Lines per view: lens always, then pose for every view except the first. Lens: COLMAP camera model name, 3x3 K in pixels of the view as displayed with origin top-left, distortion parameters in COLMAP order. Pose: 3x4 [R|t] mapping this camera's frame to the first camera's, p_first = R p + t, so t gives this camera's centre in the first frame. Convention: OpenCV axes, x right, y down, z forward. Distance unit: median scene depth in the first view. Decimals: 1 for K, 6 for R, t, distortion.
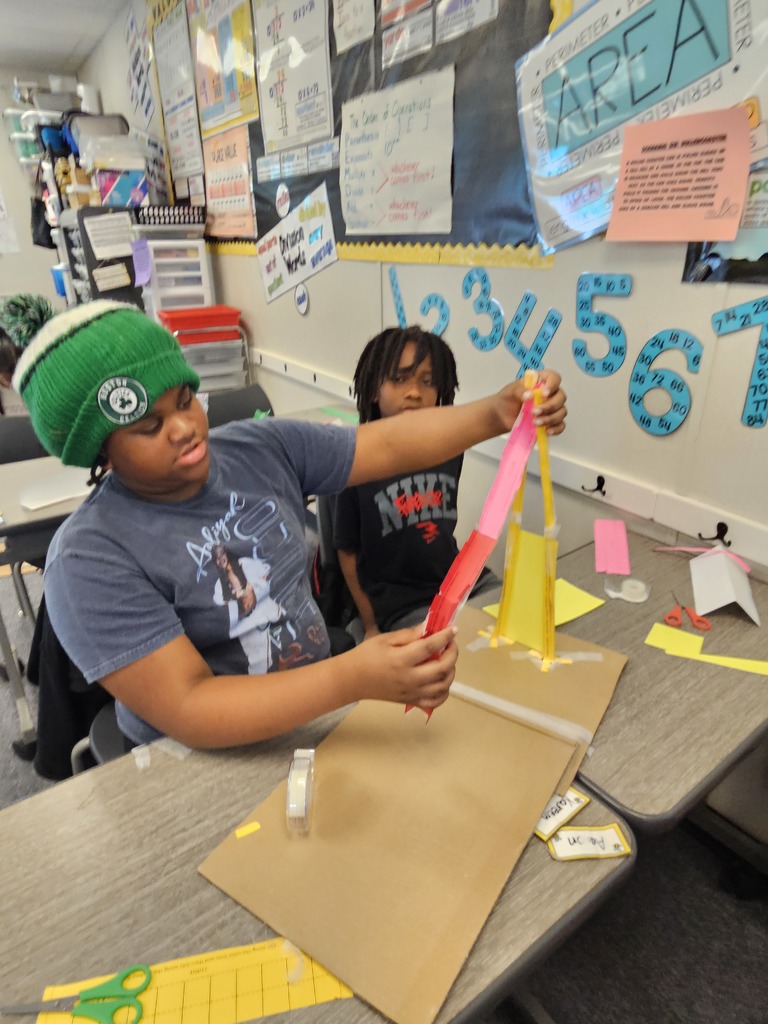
lens RADIAL K [[613.8, 0, 382.0], [0, 613.8, 505.7], [0, 0, 1]] dist [0.001801, -0.004575]
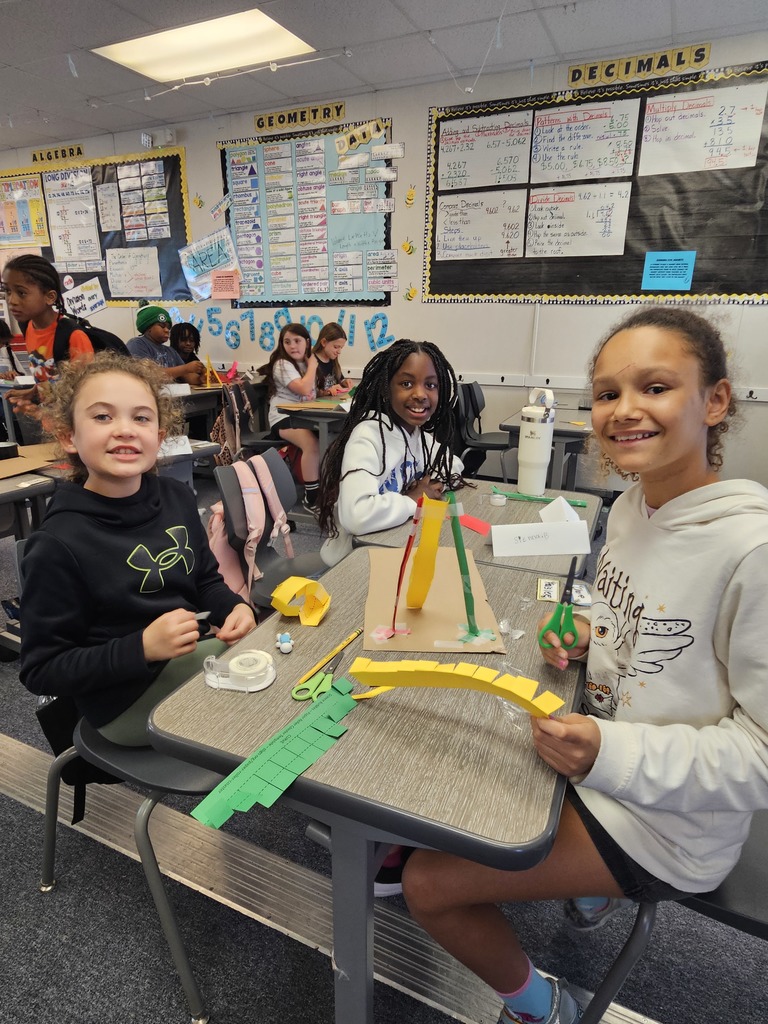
lens RADIAL K [[613.8, 0, 383.8], [0, 613.8, 515.0], [0, 0, 1]] dist [0.001801, -0.004575]
pose [[0.845486, -0.143517, 0.514351, -0.478259], [0.197983, 0.978807, -0.052331, 0.697669], [-0.495940, 0.146078, 0.855982, -1.401747]]
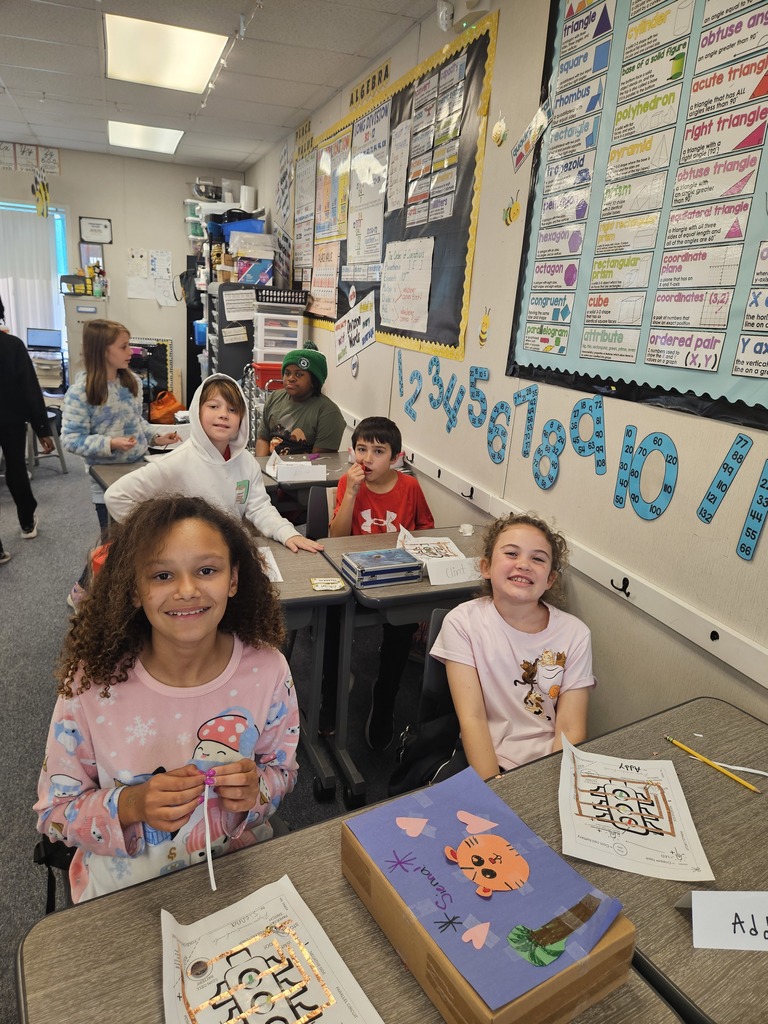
lens RADIAL K [[687.0, 0, 383.0], [0, 687.0, 515.3], [0, 0, 1]] dist [0.036939, -0.031174]
pose [[0.971184, 0.145994, -0.188380, 0.284599], [-0.167533, 0.980374, -0.103919, 0.147908], [0.169511, 0.132484, 0.976583, -0.471557]]
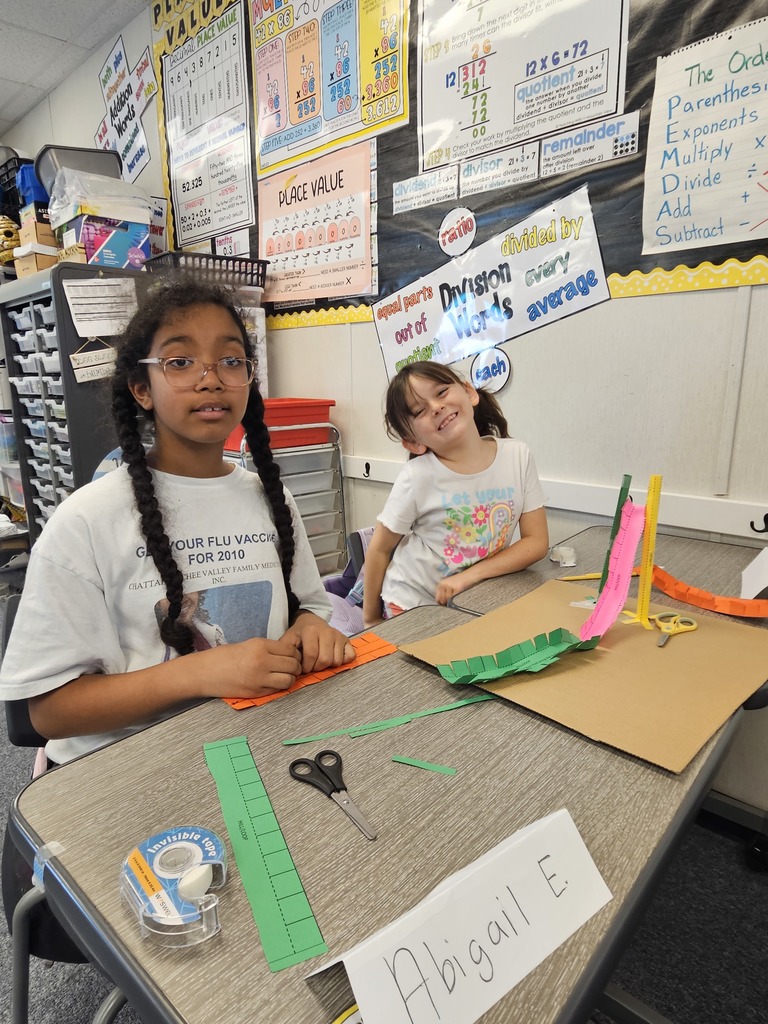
lens RADIAL K [[613.8, 0, 385.7], [0, 613.8, 509.5], [0, 0, 1]] dist [0.001801, -0.004575]
pose [[0.972315, -0.048478, 0.228591, -0.420341], [0.092873, 0.977832, -0.187666, -0.084213], [-0.214426, 0.203700, 0.955263, 0.452832]]
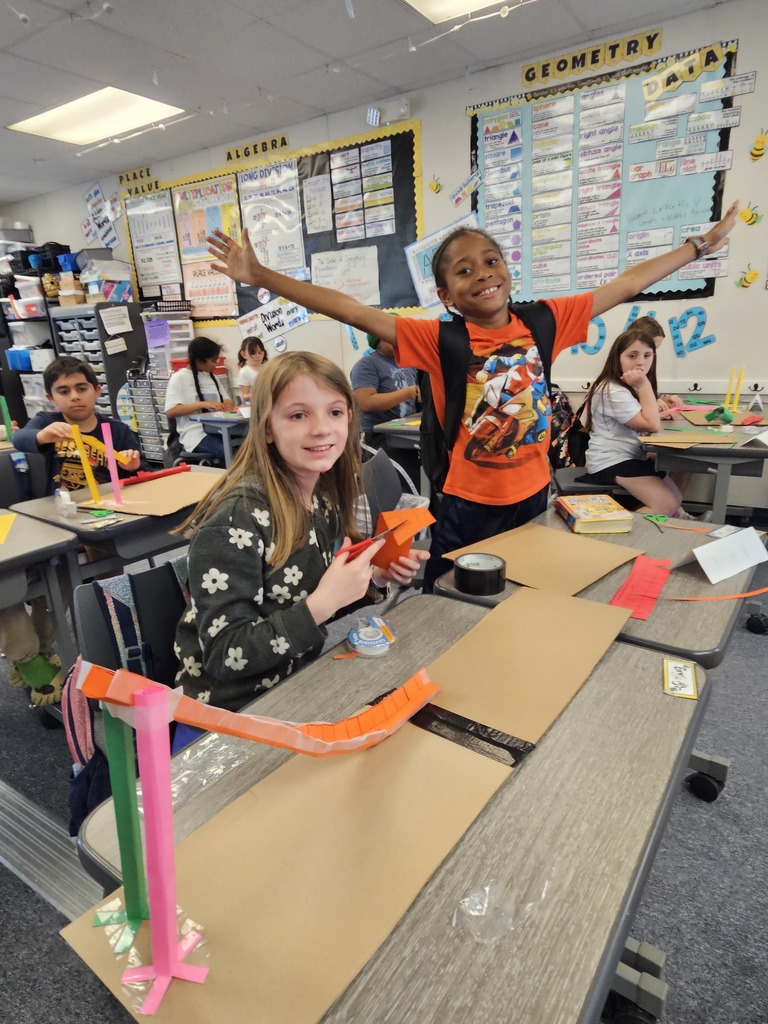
lens RADIAL K [[613.8, 0, 387.5], [0, 613.8, 513.3], [0, 0, 1]] dist [0.001801, -0.004575]
pose [[0.907161, -0.154626, 0.391343, -0.701345], [0.203309, 0.975338, -0.085913, 0.441413], [-0.368407, 0.157500, 0.916226, -0.856280]]
